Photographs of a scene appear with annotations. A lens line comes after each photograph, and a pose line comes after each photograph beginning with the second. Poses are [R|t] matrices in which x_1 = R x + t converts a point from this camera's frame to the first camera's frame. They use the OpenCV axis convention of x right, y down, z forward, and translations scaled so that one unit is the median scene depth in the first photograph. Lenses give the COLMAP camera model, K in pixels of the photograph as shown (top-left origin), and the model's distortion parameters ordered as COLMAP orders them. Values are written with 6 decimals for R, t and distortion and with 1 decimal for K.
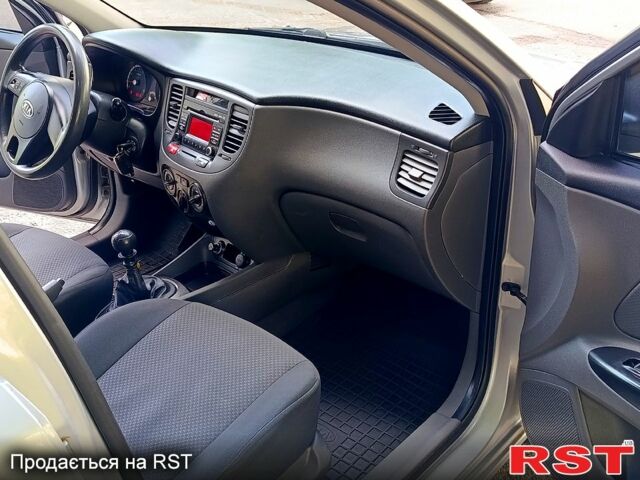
lens RADIAL K [[692.4, 0, 320.0], [0, 692.4, 240.0], [0, 0, 1]] dist [0.164209, -0.354799]
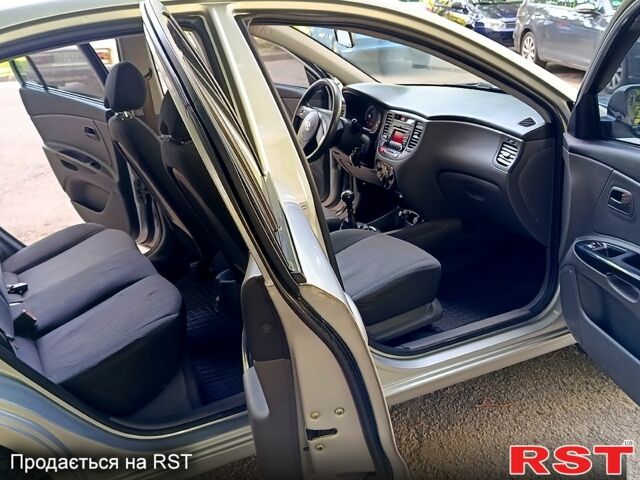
lens RADIAL K [[692.4, 0, 320.0], [0, 692.4, 240.0], [0, 0, 1]] dist [0.164209, -0.354799]
pose [[0.931714, 0.081194, -0.354001, 0.271298], [-0.118189, 0.989420, -0.084134, 0.254148], [0.343424, 0.120228, 0.931453, -0.614000]]
